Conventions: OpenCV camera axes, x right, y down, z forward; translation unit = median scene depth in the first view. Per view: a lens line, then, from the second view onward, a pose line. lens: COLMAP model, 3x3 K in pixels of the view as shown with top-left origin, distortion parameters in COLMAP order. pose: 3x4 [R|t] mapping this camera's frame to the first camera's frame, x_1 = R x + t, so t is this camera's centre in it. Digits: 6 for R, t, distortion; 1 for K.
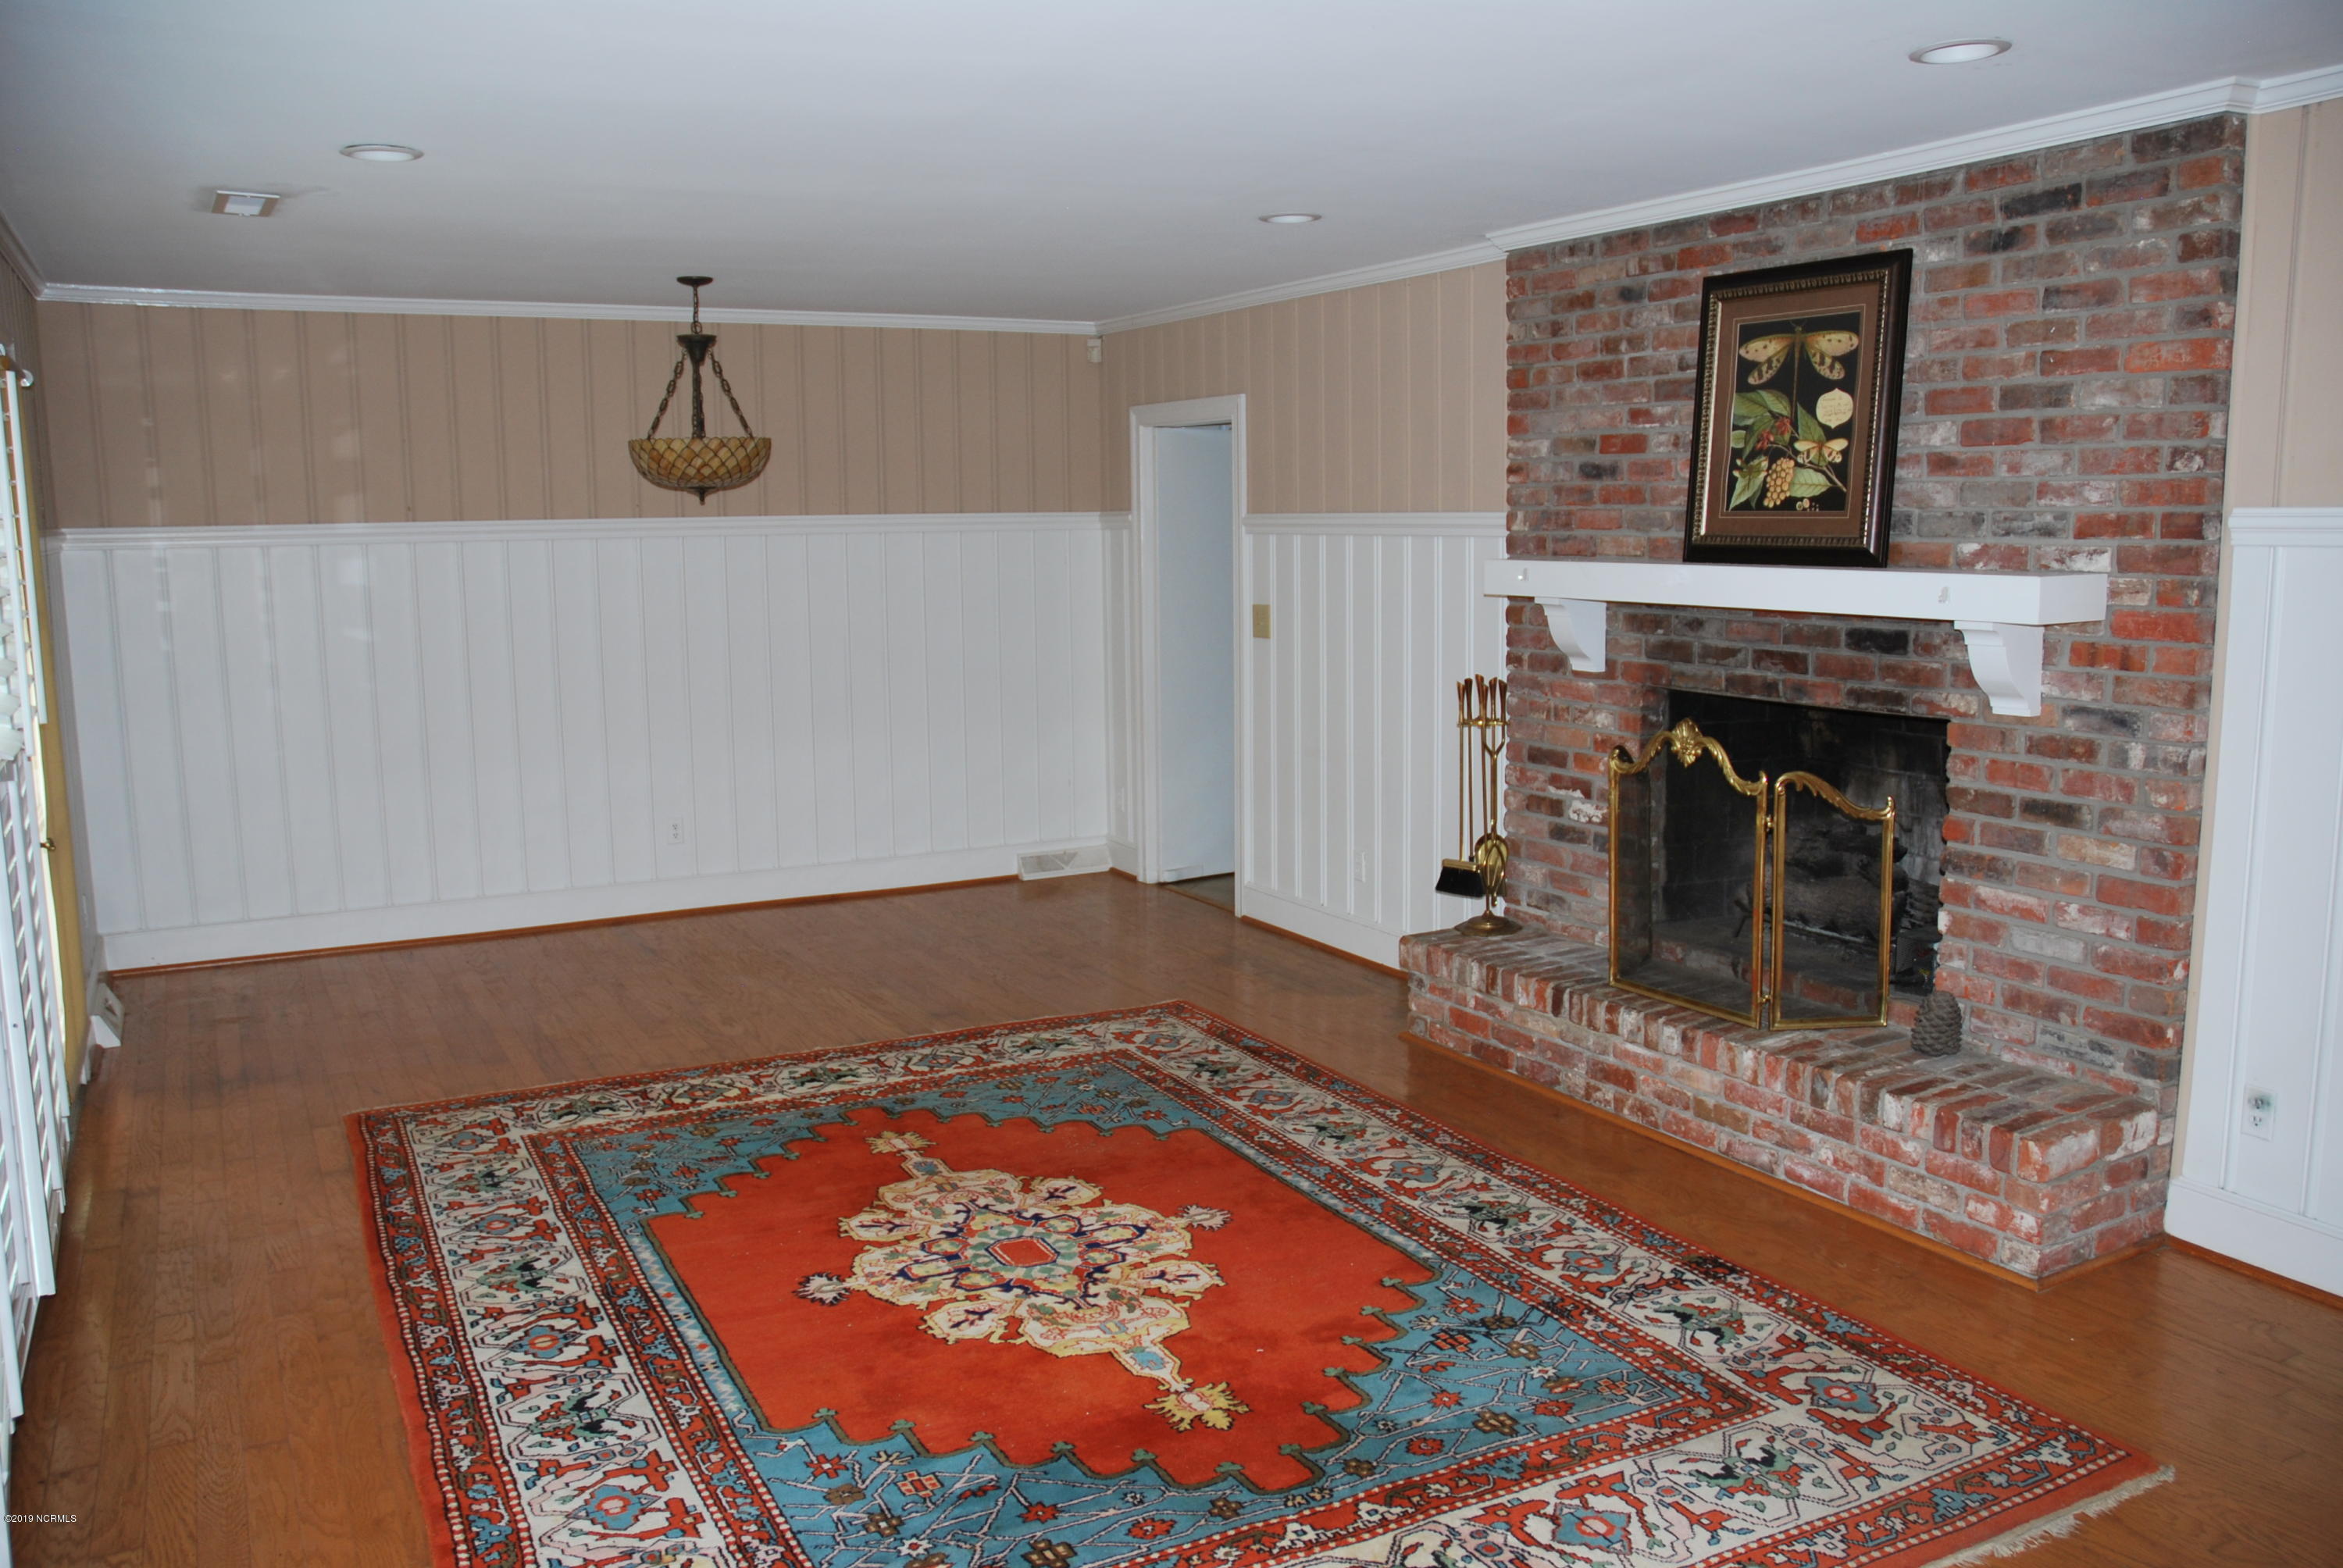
lens RADIAL K [[1826.8, 0, 1190.9], [0, 1826.8, 796.2], [0, 0, 1]] dist [-0.144382, 0.078216]
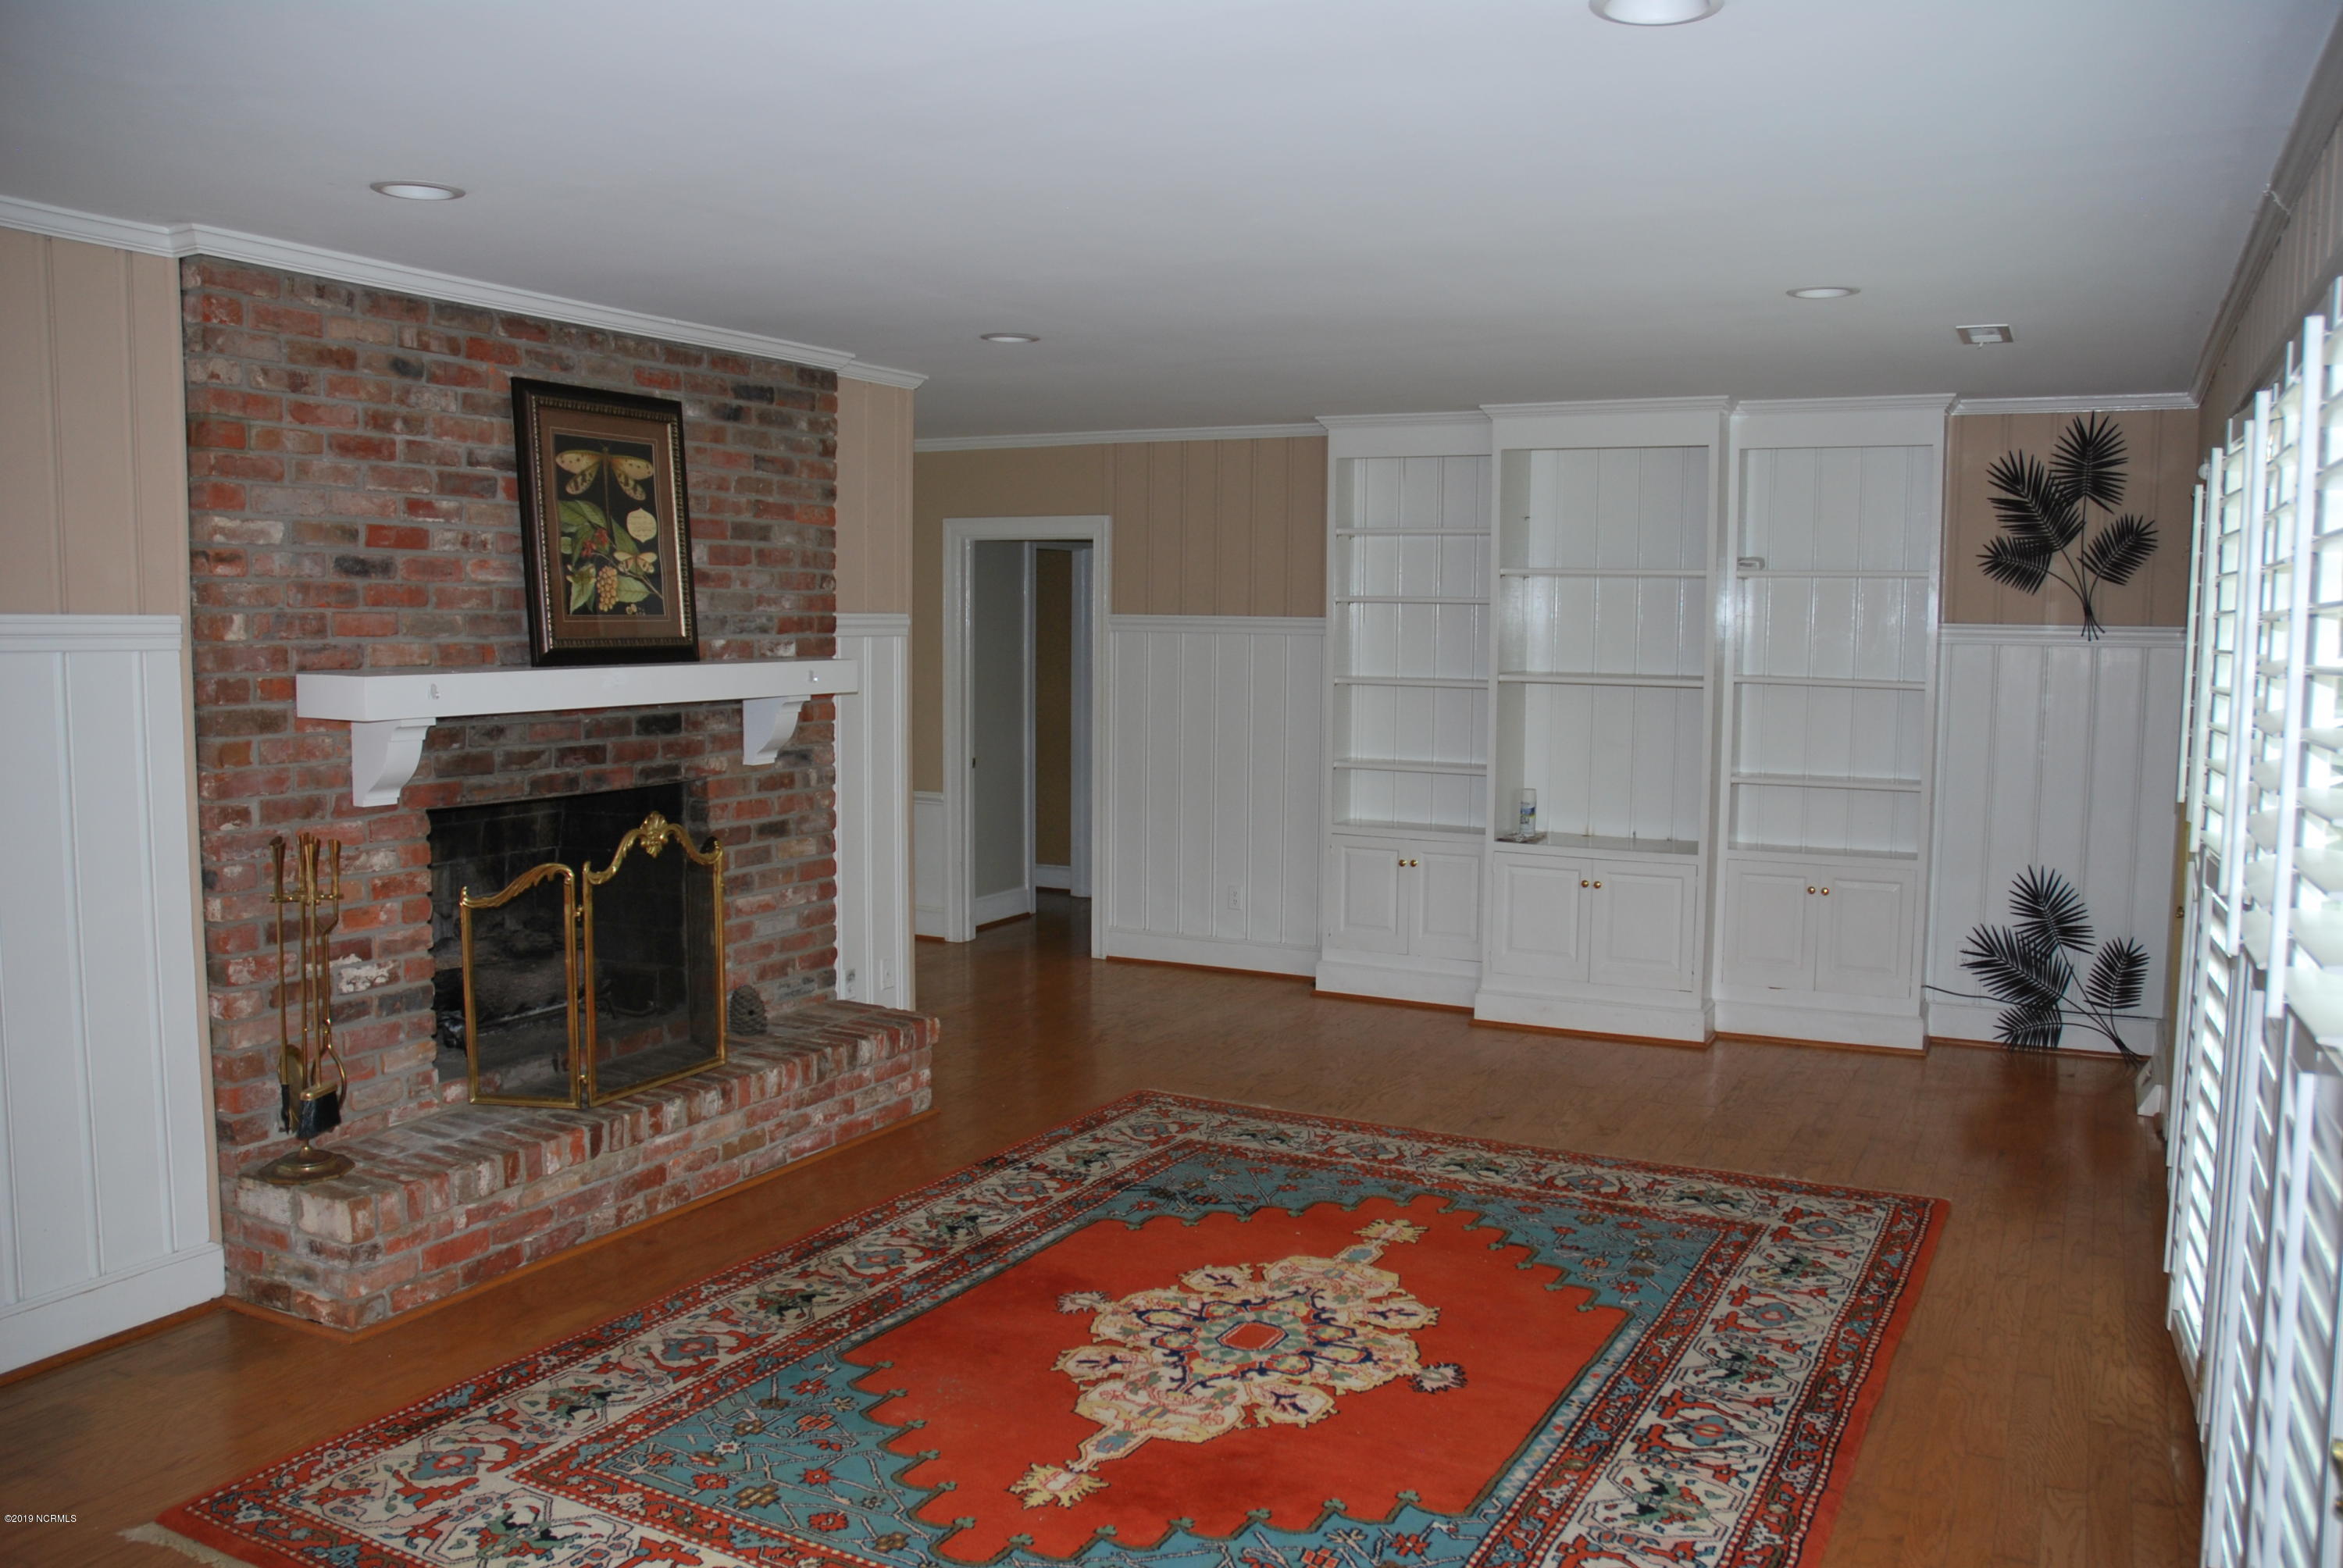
lens RADIAL K [[1826.8, 0, 1189.5], [0, 1826.8, 794.7], [0, 0, 1]] dist [-0.144382, 0.078216]
pose [[-0.551278, -0.076538, 0.830804, -0.849905], [0.120064, 0.978141, 0.169780, -0.213565], [-0.825637, 0.193346, -0.530038, 1.430699]]
